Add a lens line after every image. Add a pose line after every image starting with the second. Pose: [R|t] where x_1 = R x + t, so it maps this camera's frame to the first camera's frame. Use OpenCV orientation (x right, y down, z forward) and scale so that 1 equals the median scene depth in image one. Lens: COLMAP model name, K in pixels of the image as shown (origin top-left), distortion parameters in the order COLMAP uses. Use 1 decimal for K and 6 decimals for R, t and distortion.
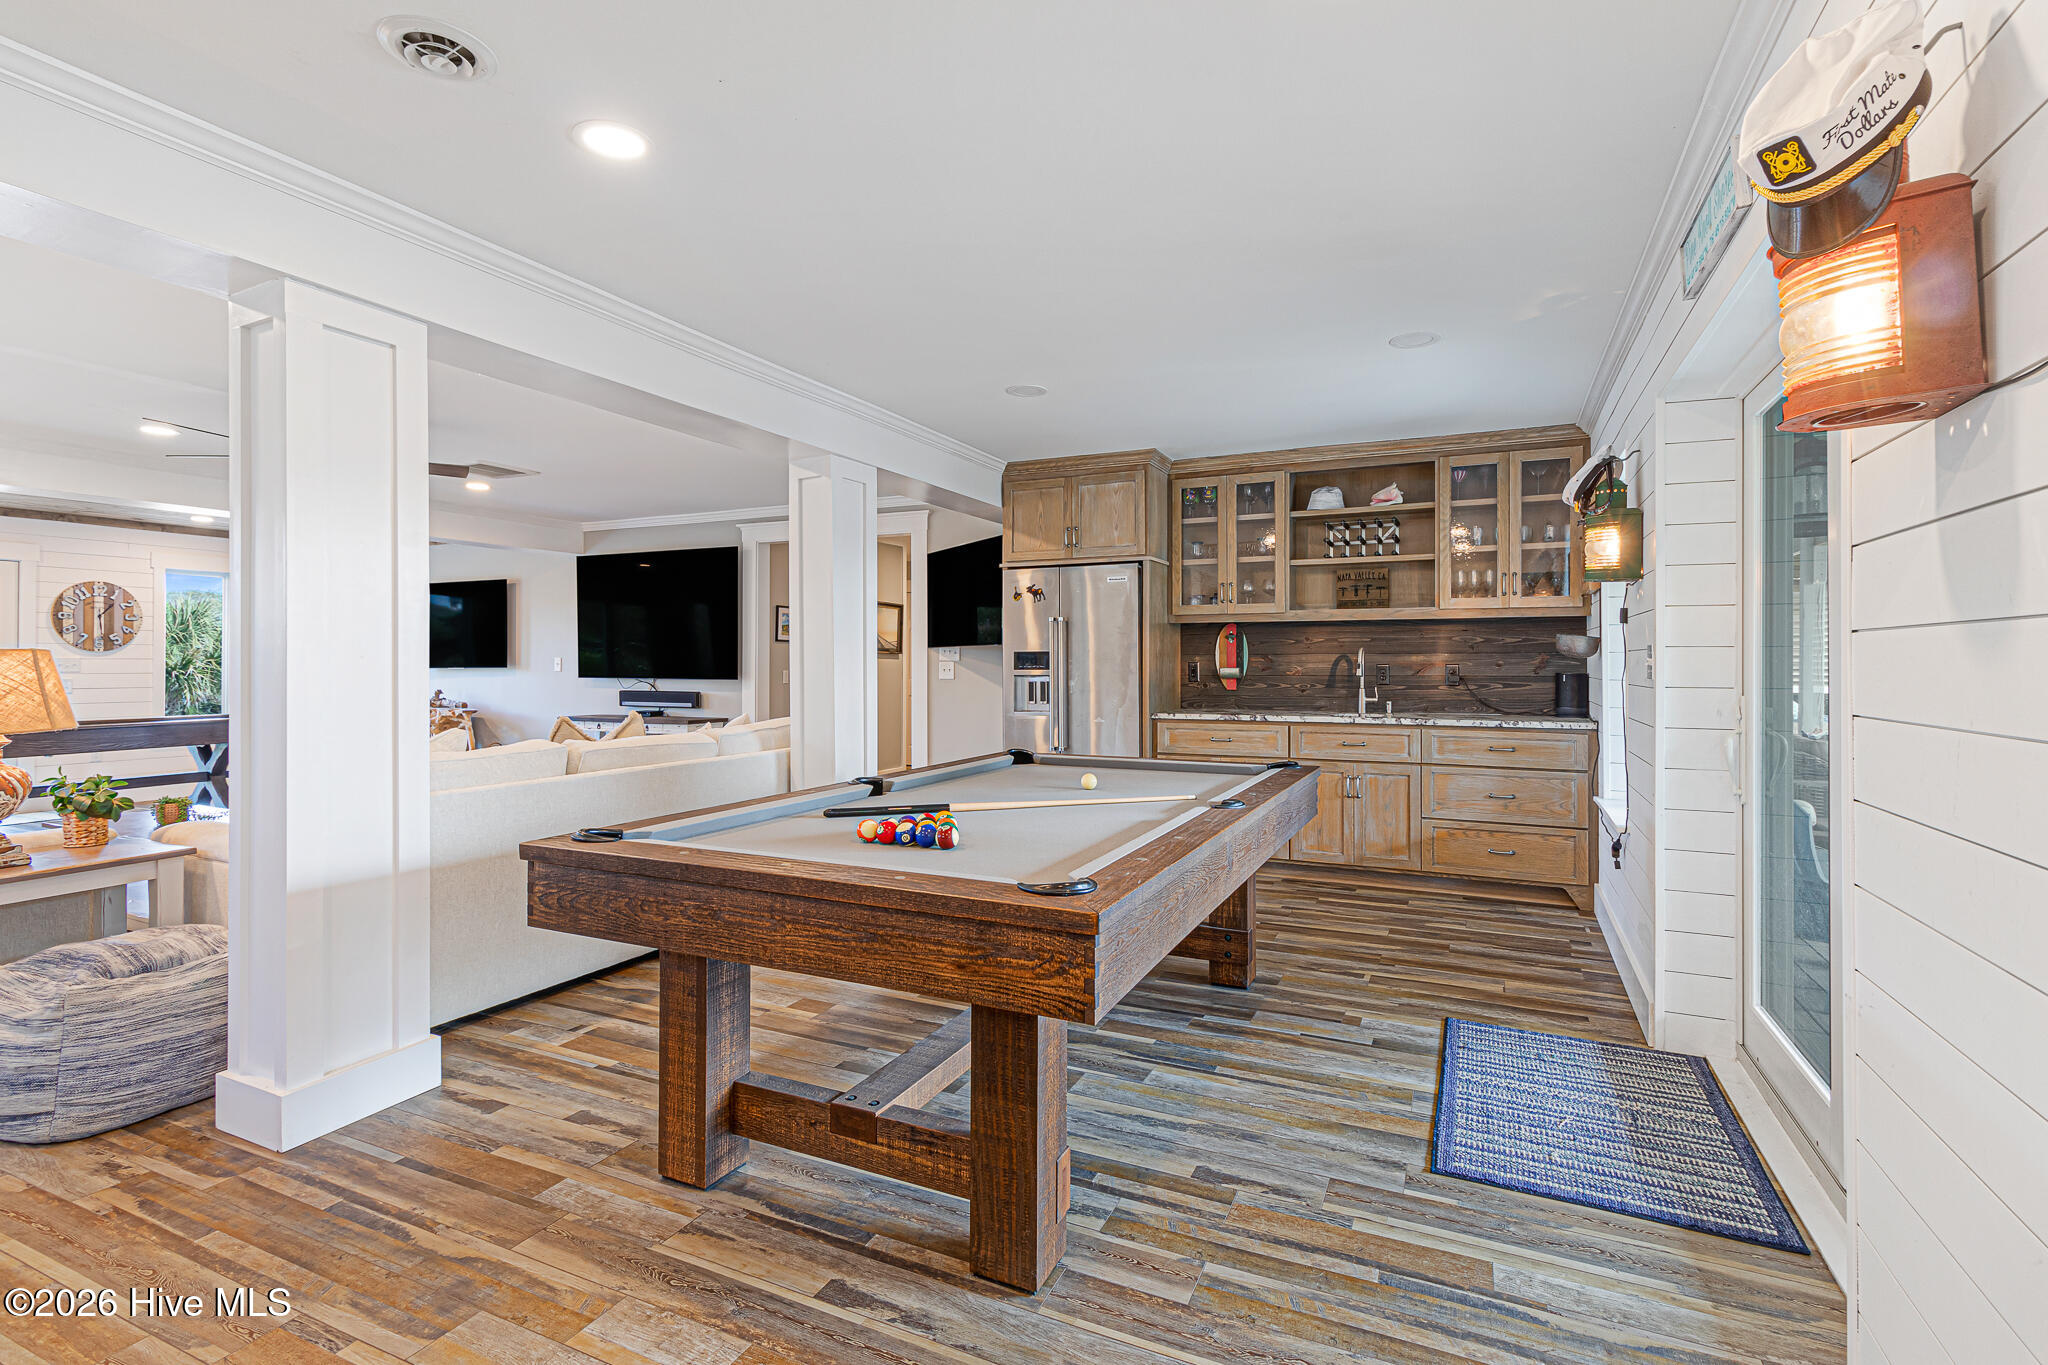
lens RADIAL K [[957.4, 0, 1025.2], [0, 957.4, 670.0], [0, 0, 1]] dist [0.001739, 0.000343]
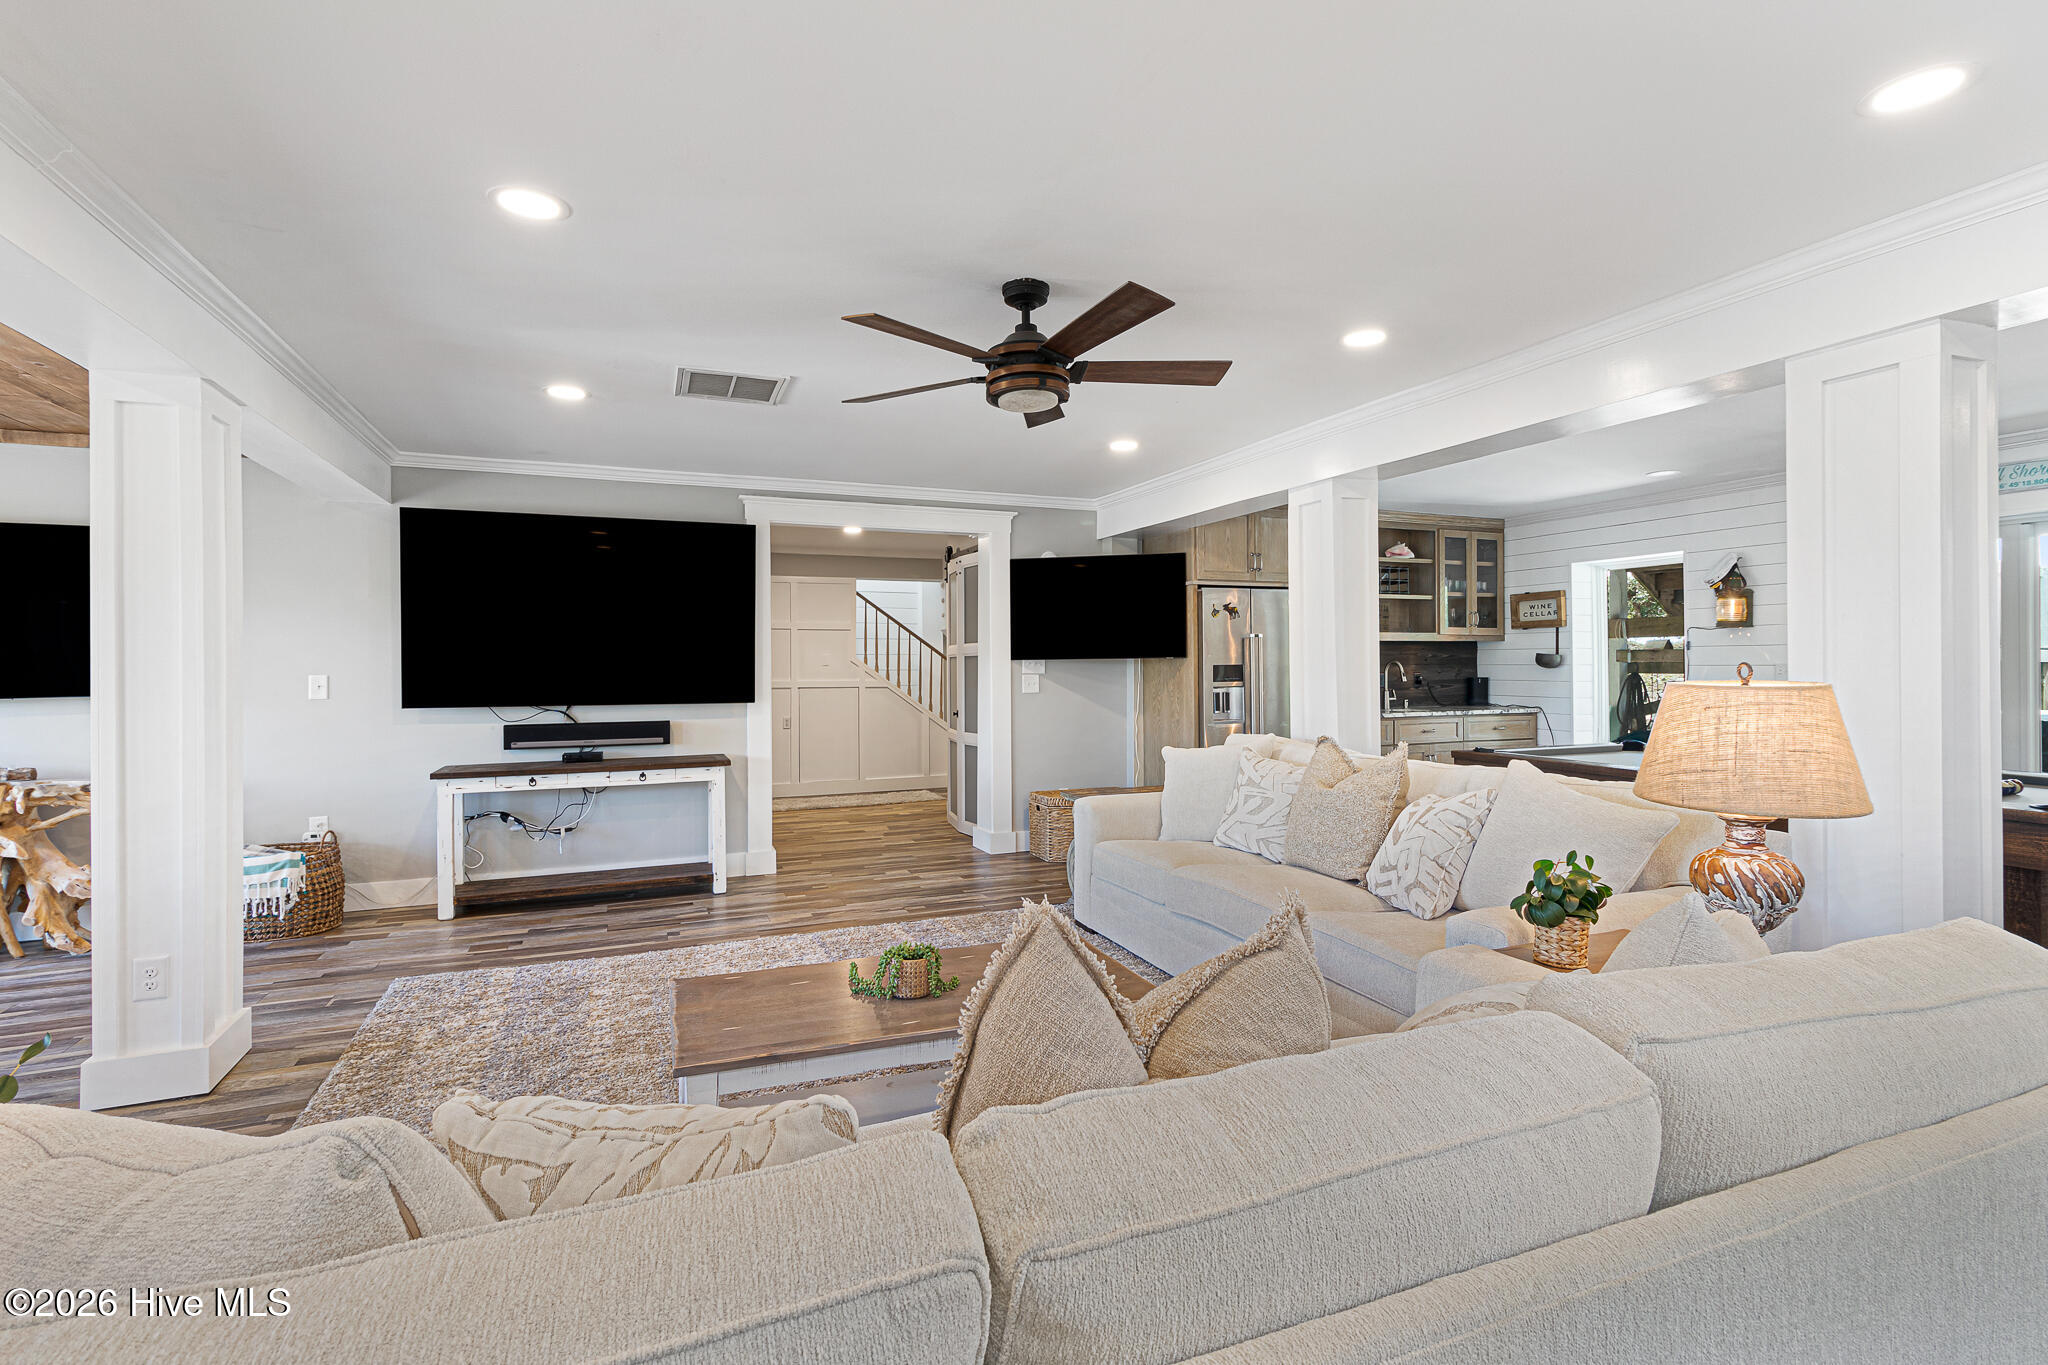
lens RADIAL K [[957.4, 0, 1025.5], [0, 957.4, 671.7], [0, 0, 1]] dist [0.001739, 0.000343]
pose [[0.669903, -0.011386, 0.742361, -0.946182], [0.011802, 0.999919, 0.004686, -0.019339], [-0.742355, 0.005622, 0.669983, 0.445621]]
